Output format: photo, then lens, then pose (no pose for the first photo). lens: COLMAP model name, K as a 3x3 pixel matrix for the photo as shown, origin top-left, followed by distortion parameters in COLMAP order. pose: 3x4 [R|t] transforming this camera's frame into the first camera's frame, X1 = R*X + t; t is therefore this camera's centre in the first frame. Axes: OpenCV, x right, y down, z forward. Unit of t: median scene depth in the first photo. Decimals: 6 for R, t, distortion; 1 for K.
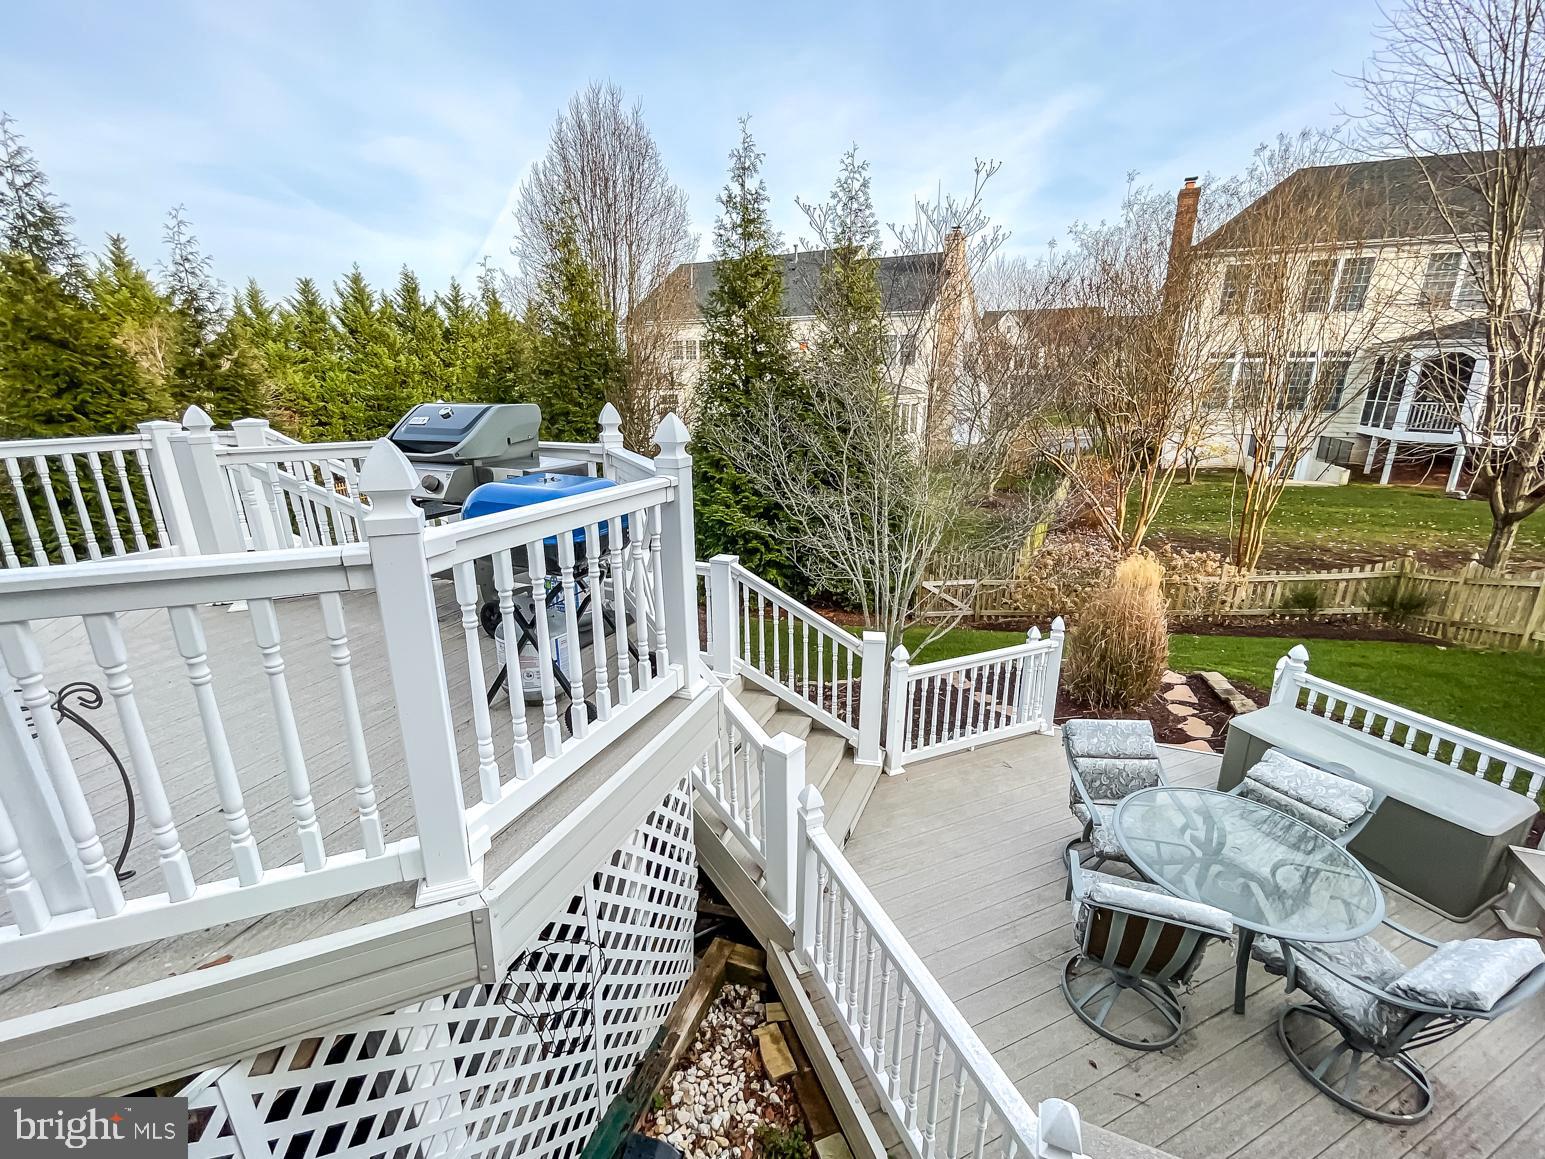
lens RADIAL K [[638.0, 0, 772.5], [0, 638.0, 579.5], [0, 0, 1]] dist [-0.010651, 0.000392]
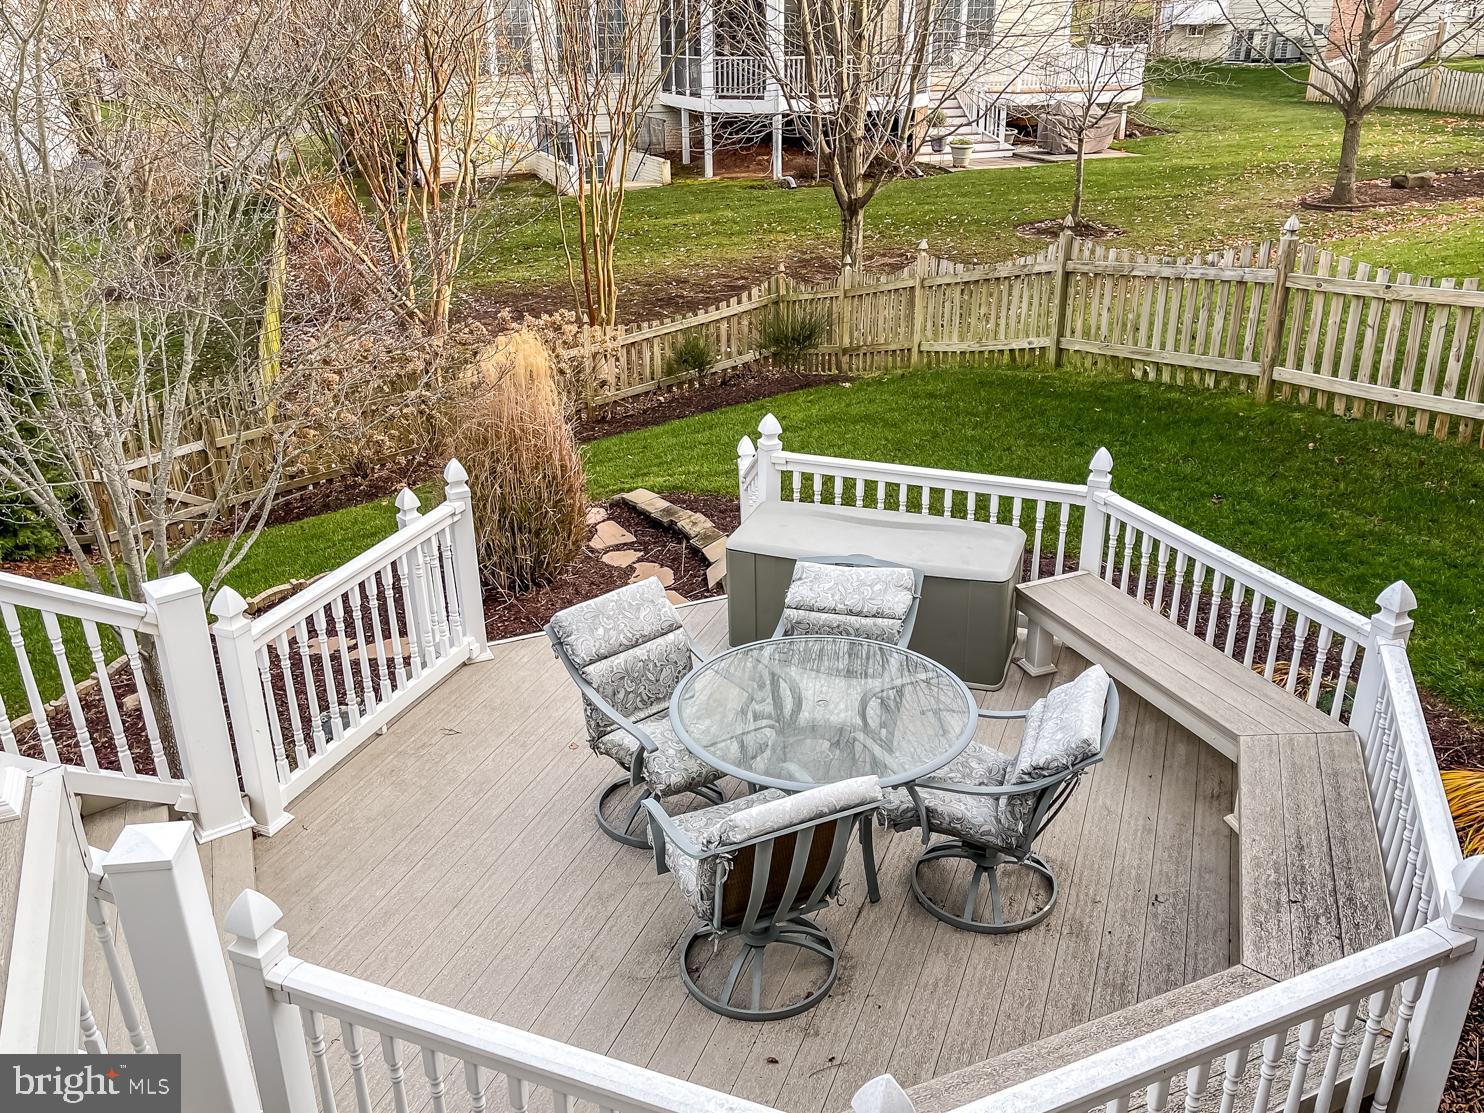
lens RADIAL K [[1204.1, 0, 742.0], [0, 1204.1, 556.5], [0, 0, 1]] dist [-0.050699, 0.001147]
pose [[0.701470, -0.292965, 0.649702, -0.109419], [0.218493, 0.956110, 0.195228, -0.013407], [-0.678381, 0.005009, 0.734693, 0.030608]]
